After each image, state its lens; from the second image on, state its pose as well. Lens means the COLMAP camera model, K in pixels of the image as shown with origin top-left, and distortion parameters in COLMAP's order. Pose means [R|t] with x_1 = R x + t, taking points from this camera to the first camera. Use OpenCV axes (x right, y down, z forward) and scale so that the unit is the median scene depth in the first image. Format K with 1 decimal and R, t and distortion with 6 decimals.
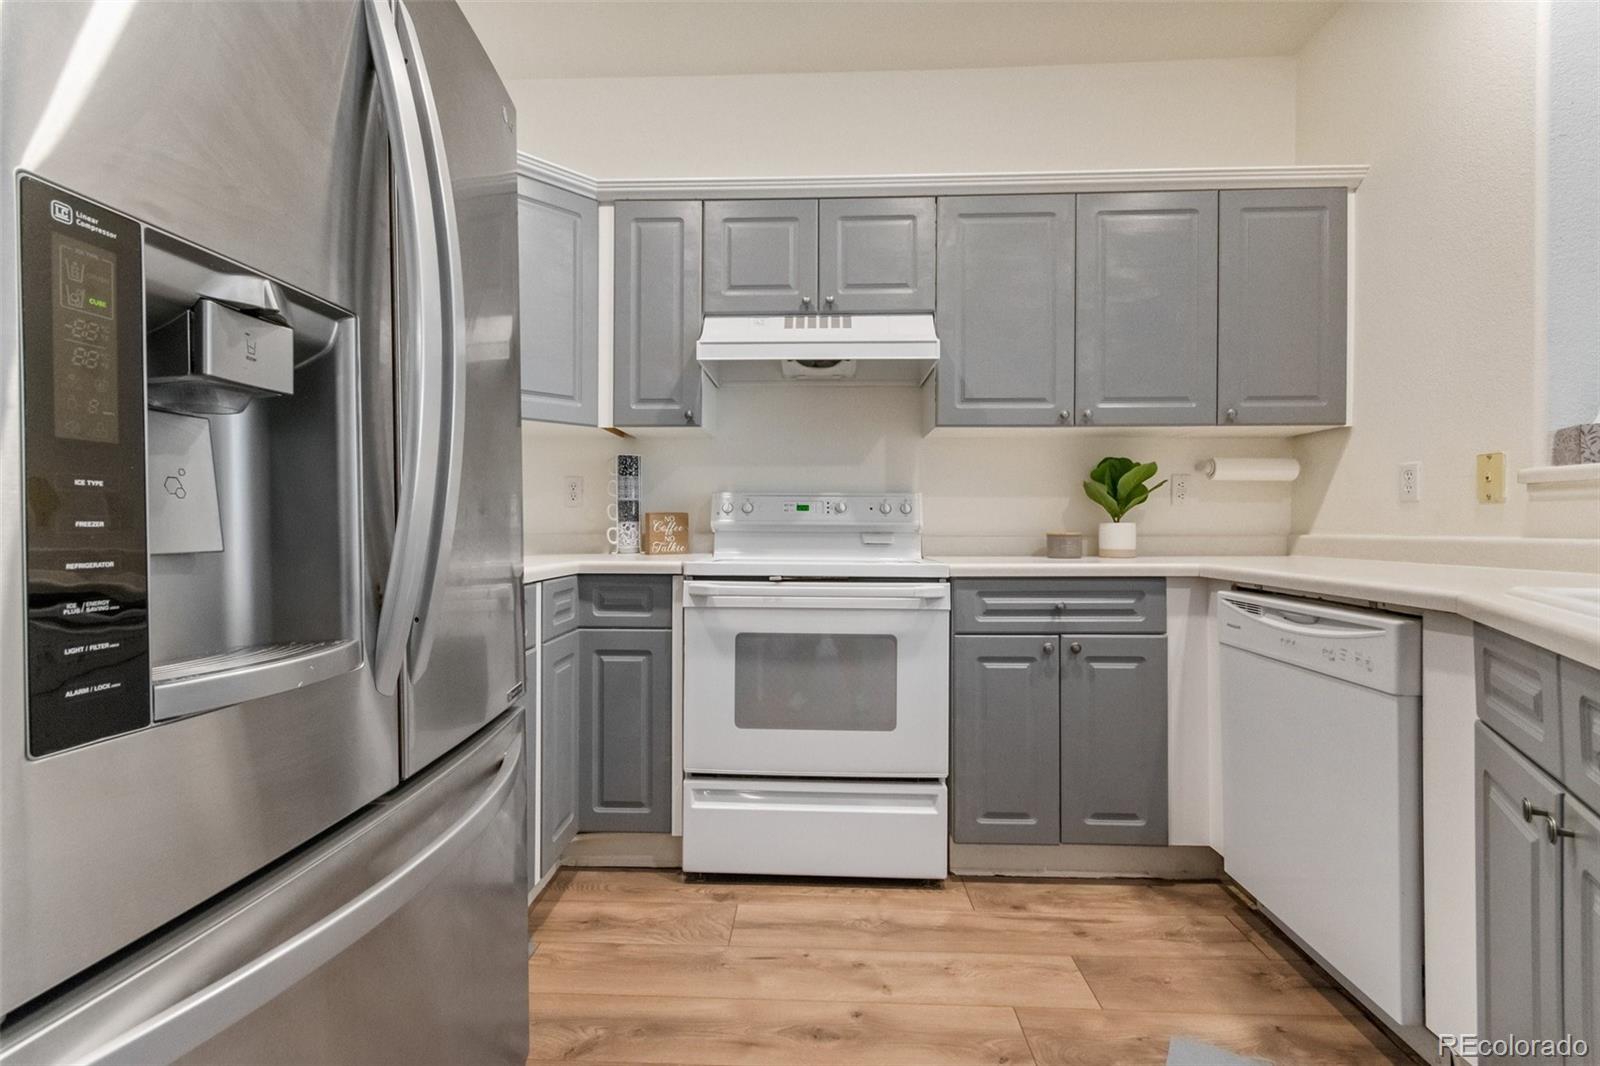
lens RADIAL K [[700.7, 0, 789.1], [0, 700.7, 527.9], [0, 0, 1]] dist [0.004546, 0.000950]
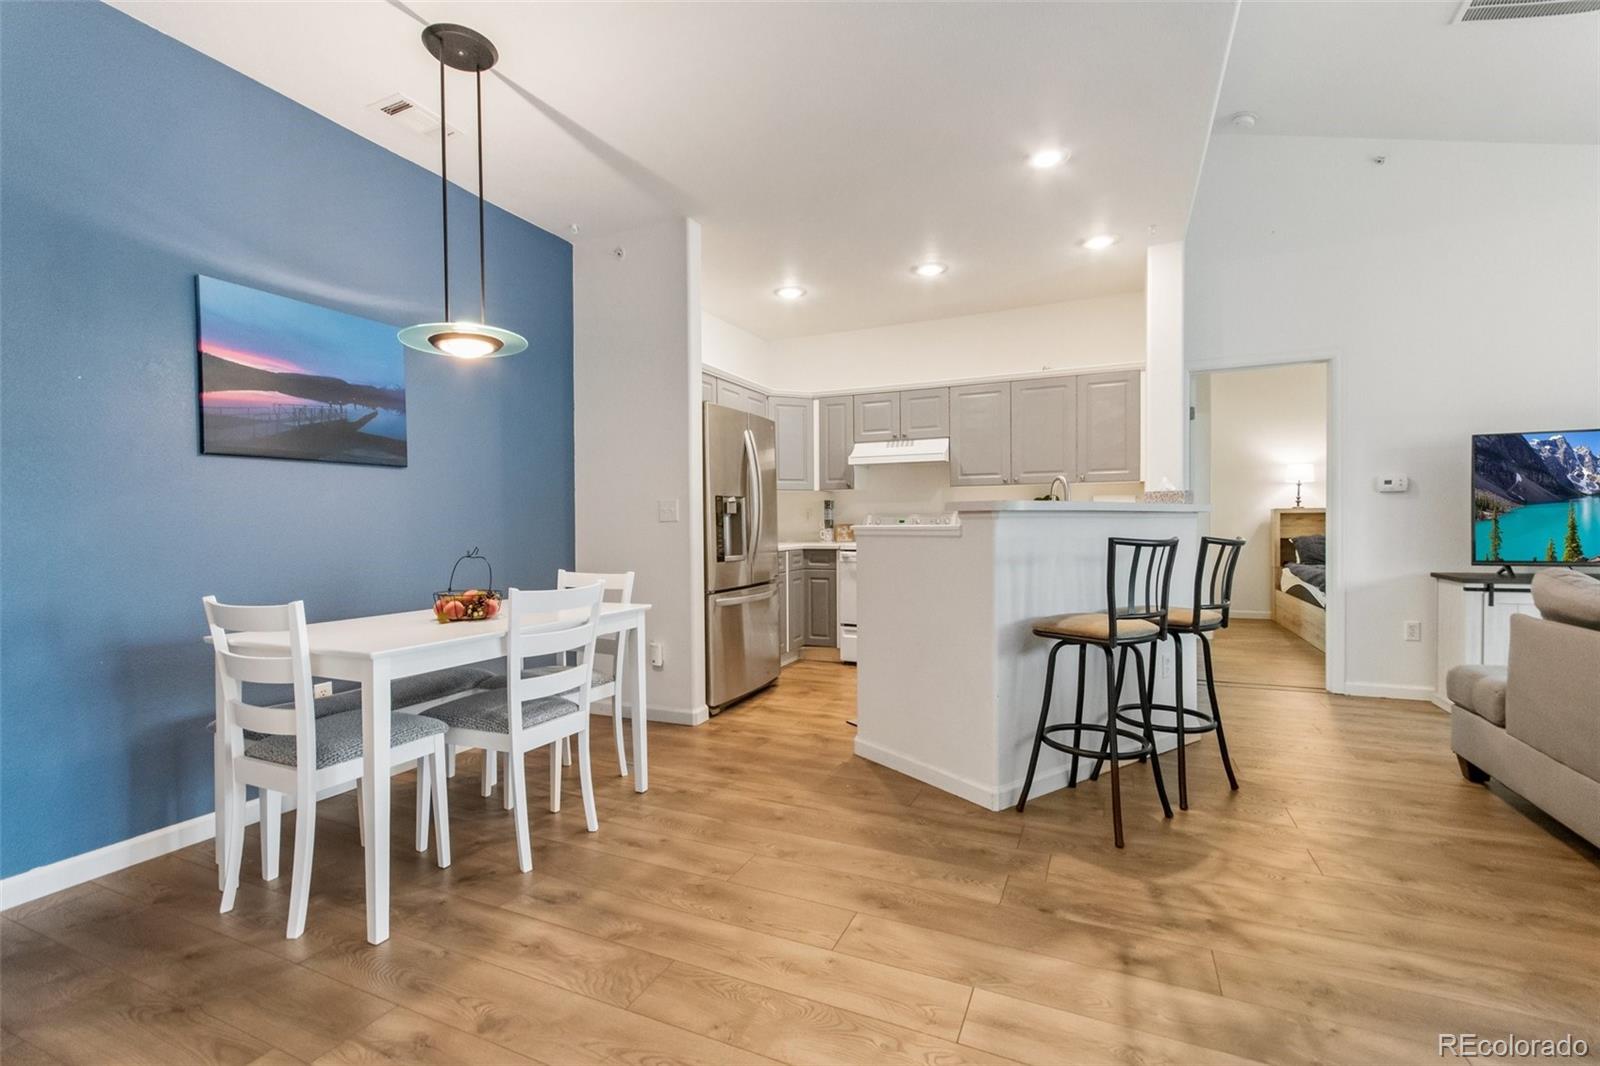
lens RADIAL K [[700.7, 0, 789.8], [0, 700.7, 529.3], [0, 0, 1]] dist [0.004546, 0.000950]
pose [[0.916173, -0.006807, -0.400726, 0.657913], [0.010398, 0.999923, 0.006787, -0.025512], [0.400649, -0.010385, 0.916173, -1.338006]]
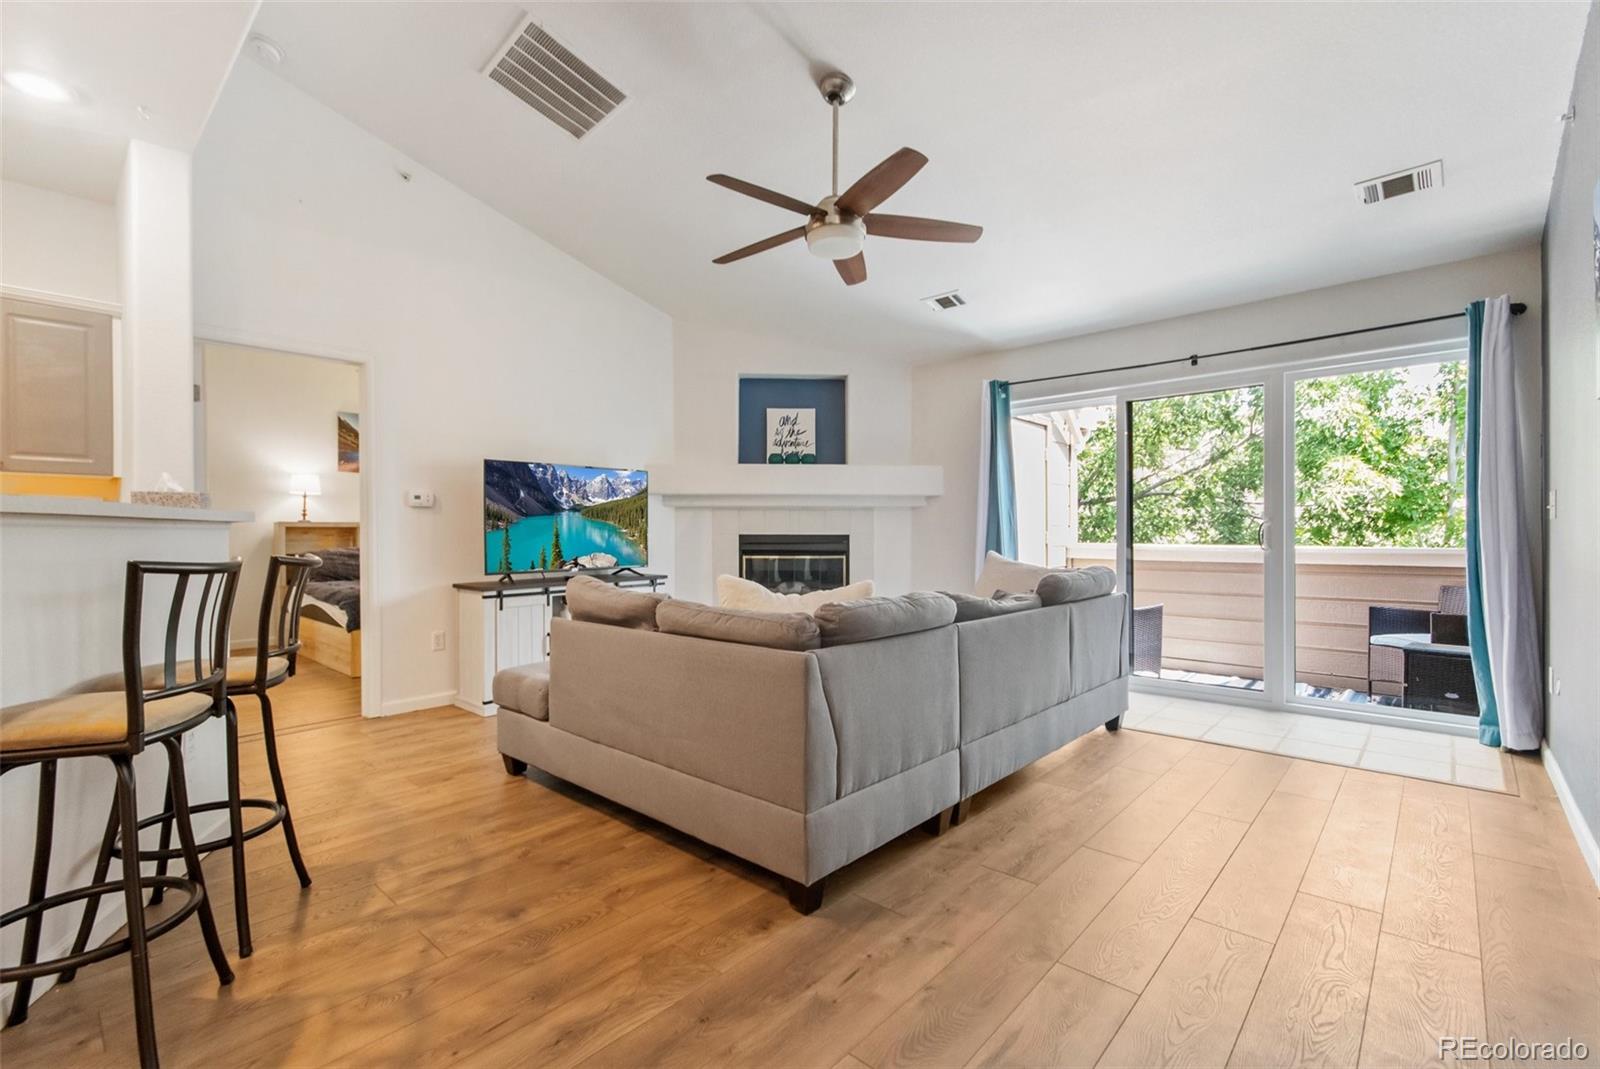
lens RADIAL K [[728.5, 0, 797.0], [0, 728.5, 531.9], [0, 0, 1]] dist [-0.009304, 0.003377]
pose [[0.666698, -0.017465, 0.745123, 0.594574], [0.016849, 0.999823, 0.008360, -0.021351], [-0.745137, 0.006981, 0.666875, -1.001333]]
